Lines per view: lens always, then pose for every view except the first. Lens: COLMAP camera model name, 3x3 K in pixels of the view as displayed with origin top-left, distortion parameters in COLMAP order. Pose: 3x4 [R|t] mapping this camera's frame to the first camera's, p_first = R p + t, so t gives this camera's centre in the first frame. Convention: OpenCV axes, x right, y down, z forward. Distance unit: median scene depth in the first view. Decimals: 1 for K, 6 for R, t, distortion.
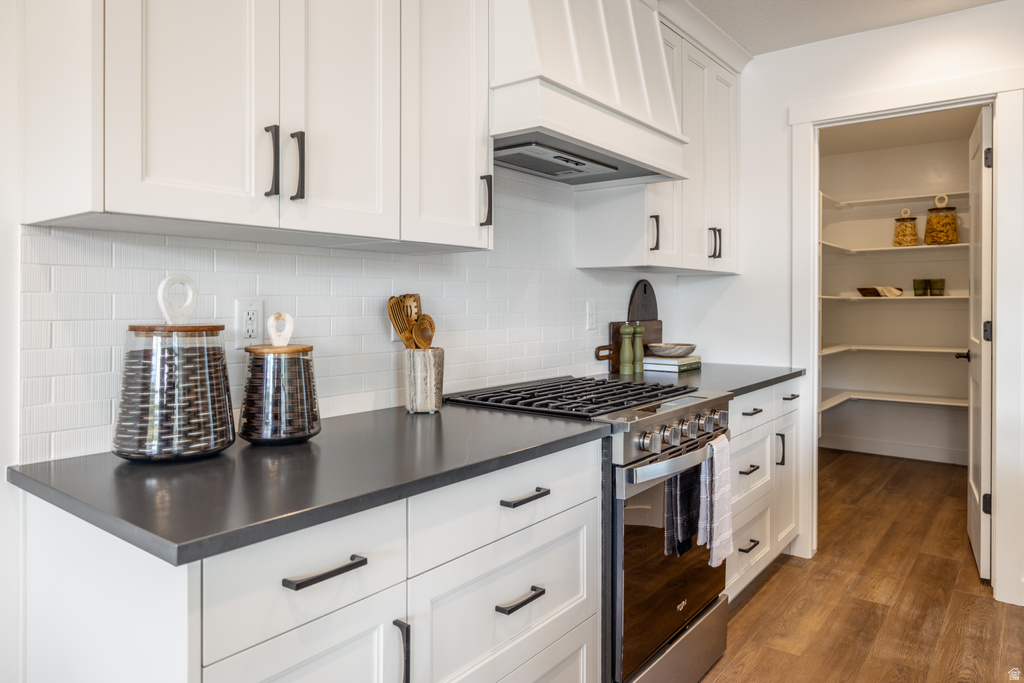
lens RADIAL K [[674.0, 0, 515.1], [0, 674.0, 301.1], [0, 0, 1]] dist [-0.001967, -0.000360]
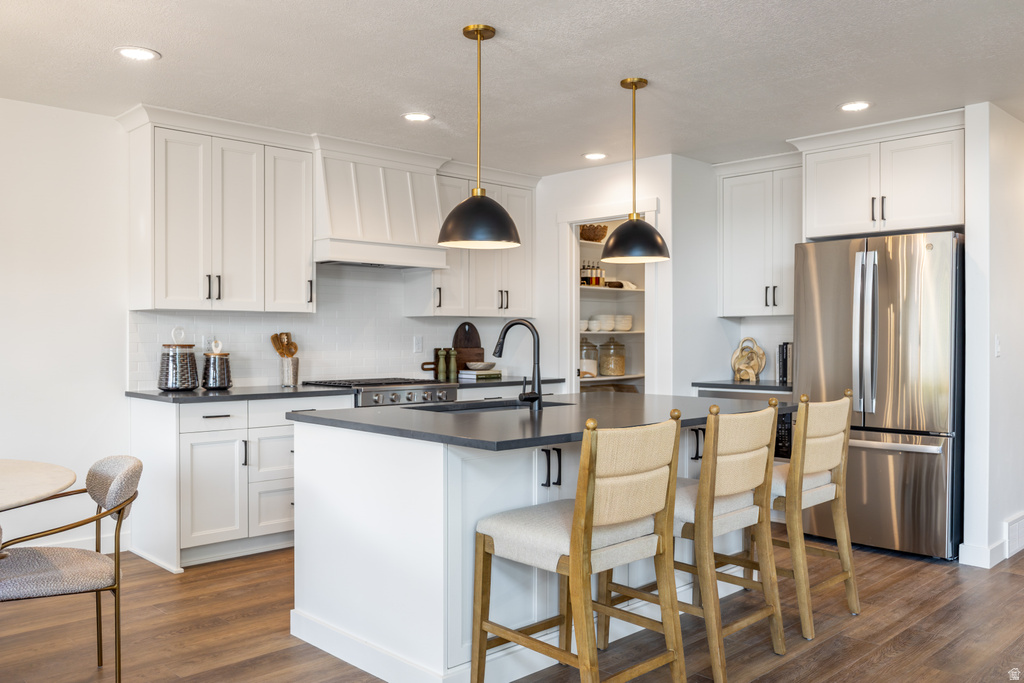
lens RADIAL K [[848.9, 0, 512.0], [0, 848.9, 341.5], [0, 0, 1]] dist [-0.013070, 0.008289]
pose [[0.989622, -0.001816, -0.143687, 1.265063], [0.002644, 0.999981, 0.005577, 0.006038], [0.143674, -0.005899, 0.989608, -2.103915]]
